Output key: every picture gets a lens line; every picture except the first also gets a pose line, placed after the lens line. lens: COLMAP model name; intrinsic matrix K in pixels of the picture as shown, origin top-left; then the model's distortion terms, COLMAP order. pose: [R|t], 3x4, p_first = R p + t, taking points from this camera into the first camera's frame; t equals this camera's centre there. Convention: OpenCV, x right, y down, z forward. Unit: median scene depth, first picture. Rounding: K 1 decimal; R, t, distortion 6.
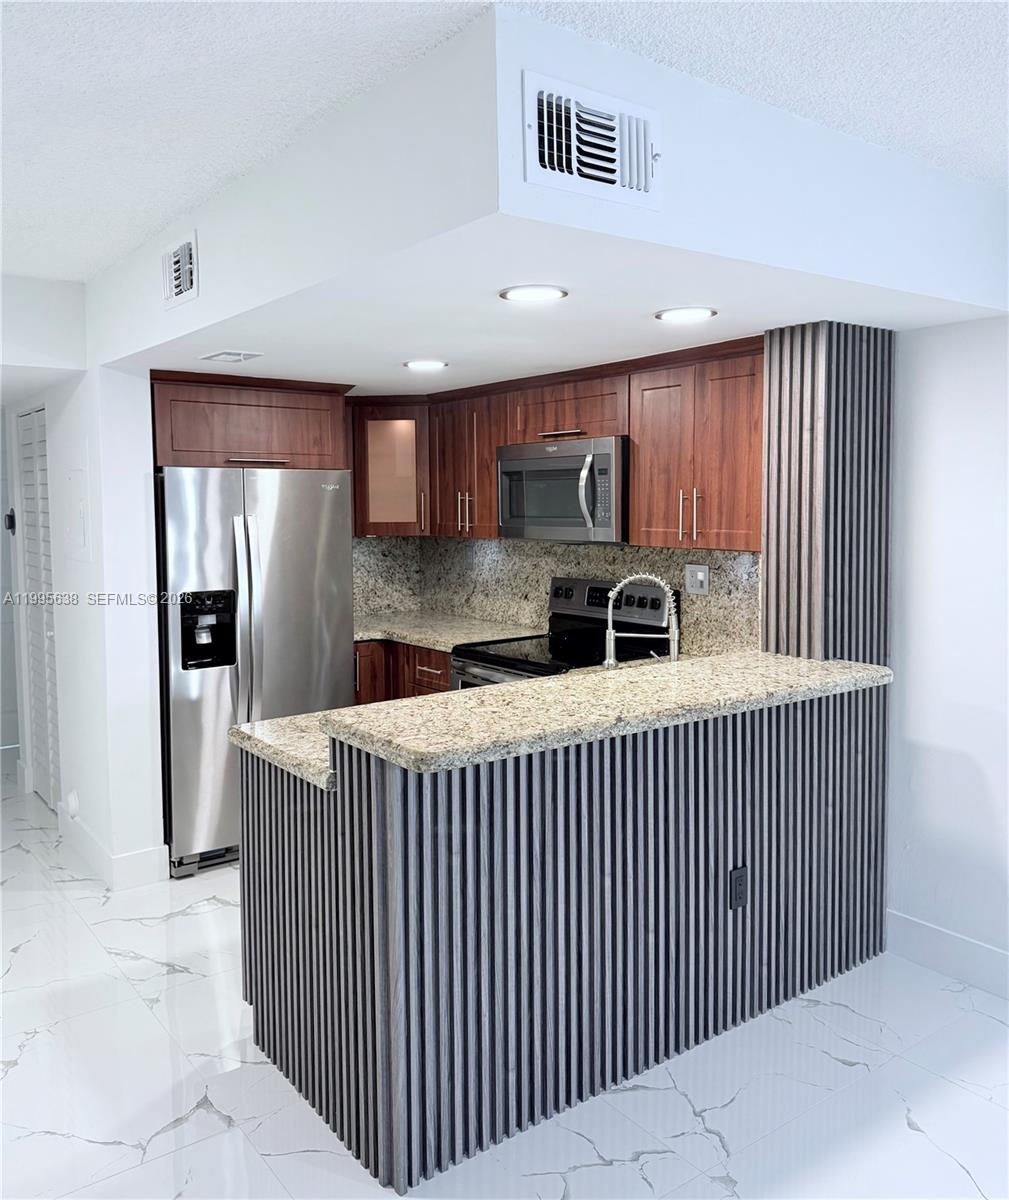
lens RADIAL K [[977.7, 0, 491.4], [0, 977.7, 550.7], [0, 0, 1]] dist [0.012436, -0.011320]
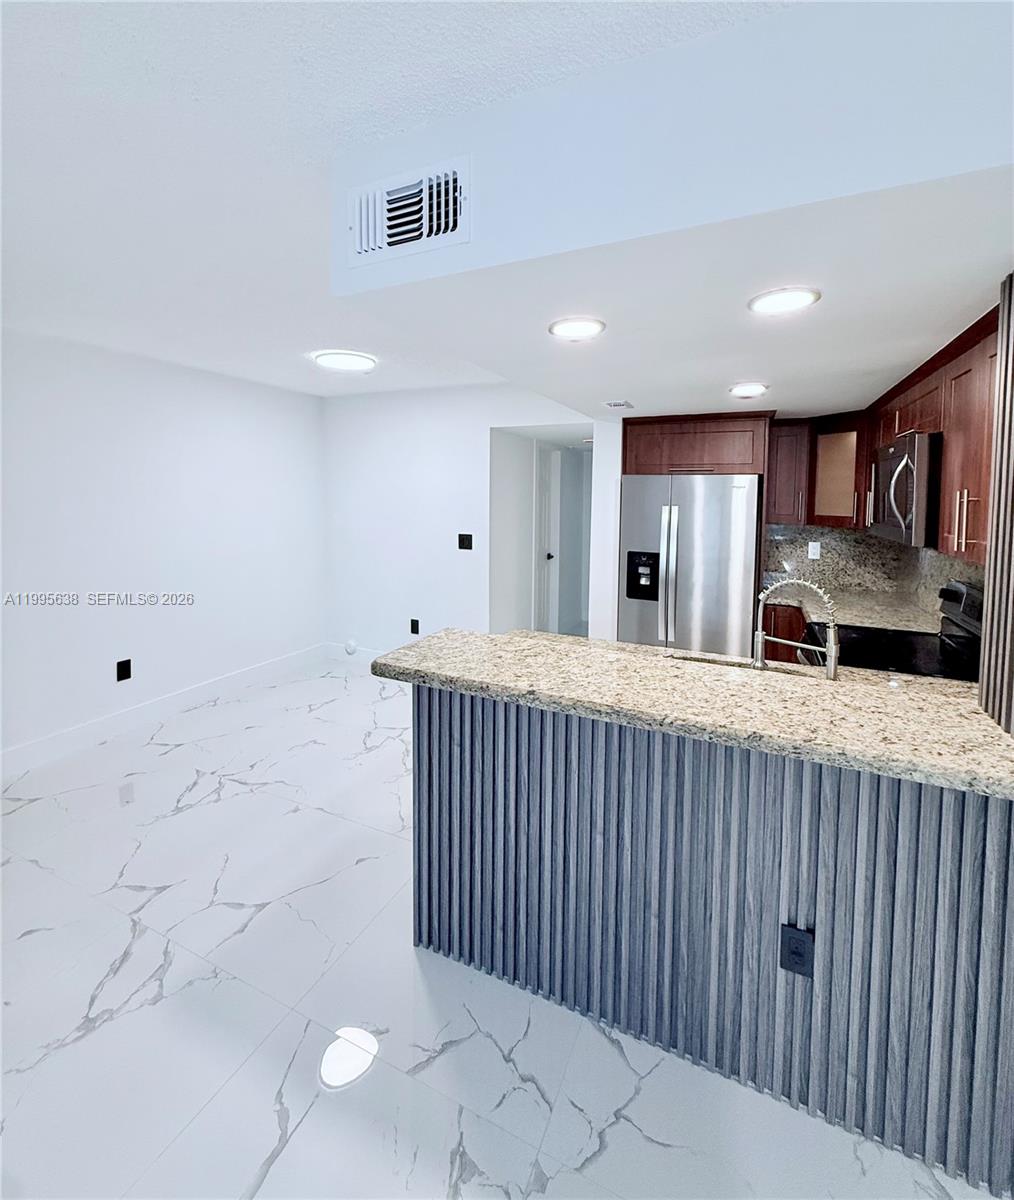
lens RADIAL K [[543.5, 0, 508.6], [0, 543.5, 522.5], [0, 0, 1]] dist [0.000085, 0.000732]
pose [[0.482596, 0.062800, -0.873589, 0.397814], [-0.061924, 0.997376, 0.037490, -0.027818], [0.873651, 0.036004, 0.485218, 0.402017]]
